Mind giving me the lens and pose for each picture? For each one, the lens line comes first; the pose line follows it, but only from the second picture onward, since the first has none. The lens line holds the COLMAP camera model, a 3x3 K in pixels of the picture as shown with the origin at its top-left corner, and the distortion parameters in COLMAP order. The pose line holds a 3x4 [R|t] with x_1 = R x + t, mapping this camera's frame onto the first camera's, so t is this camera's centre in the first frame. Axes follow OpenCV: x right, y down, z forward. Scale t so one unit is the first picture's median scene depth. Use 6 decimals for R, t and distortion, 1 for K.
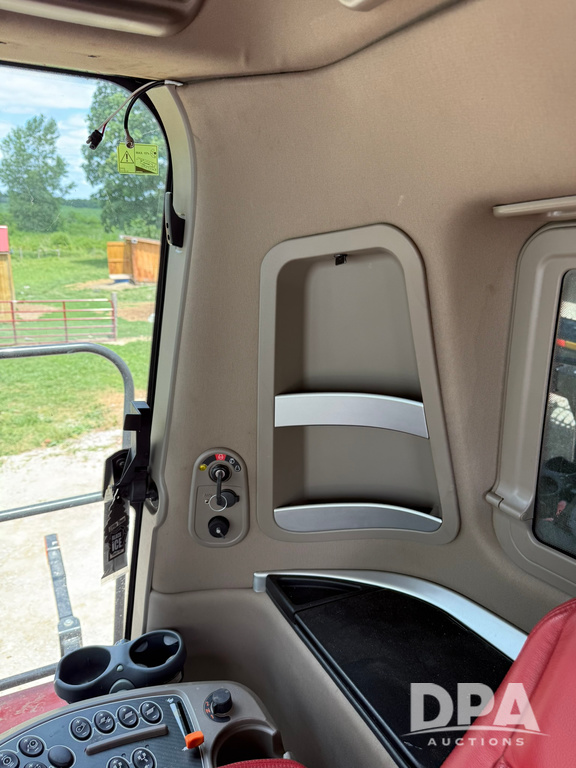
lens RADIAL K [[544.8, 0, 285.2], [0, 544.8, 382.5], [0, 0, 1]] dist [0.071196, -0.110531]
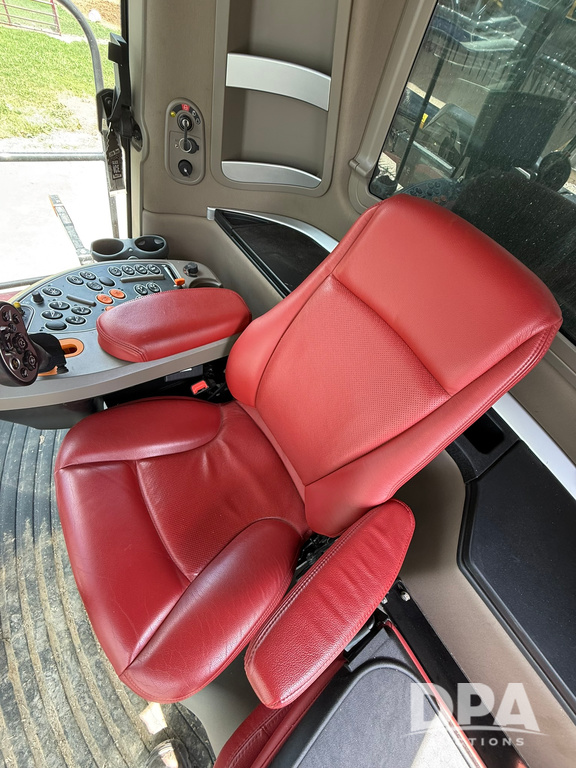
lens RADIAL K [[308.3, 0, 287.9], [0, 308.3, 381.3], [0, 0, 1]] dist [-0.002373, 0.000739]
pose [[0.969068, 0.016652, 0.246230, -0.044114], [-0.168616, 0.773214, 0.611317, 0.149413], [-0.180209, -0.633926, 0.752105, -0.111768]]
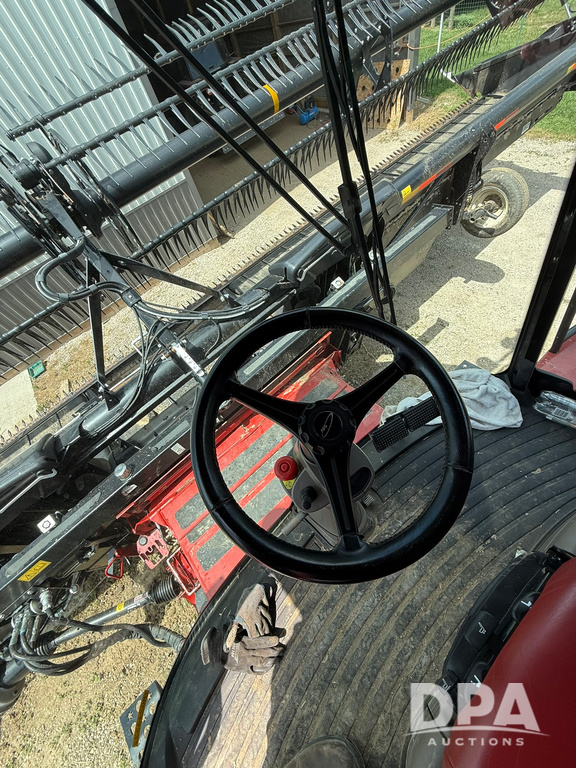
lens RADIAL K [[308.3, 0, 287.9], [0, 308.3, 381.3], [0, 0, 1]] dist [-0.002373, 0.000739]
pose [[0.231315, 0.740591, -0.630886, -0.403415], [-0.047428, 0.656287, 0.753019, 0.187369], [0.971722, -0.144263, 0.186934, -0.234344]]
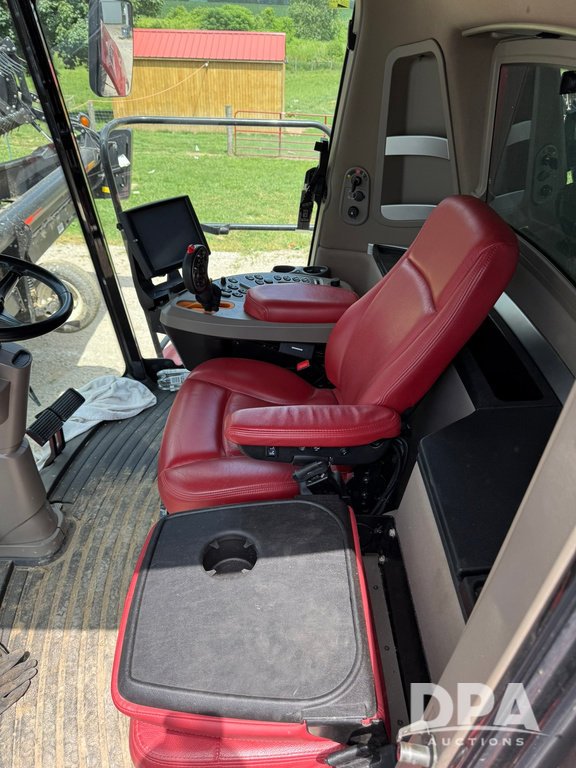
lens RADIAL K [[544.8, 0, 285.2], [0, 544.8, 382.5], [0, 0, 1]] dist [0.071196, -0.110531]
pose [[0.898462, 0.238378, -0.368703, 0.543368], [-0.123591, 0.943130, 0.308594, 0.267632], [0.421297, -0.231692, 0.876828, -0.996205]]
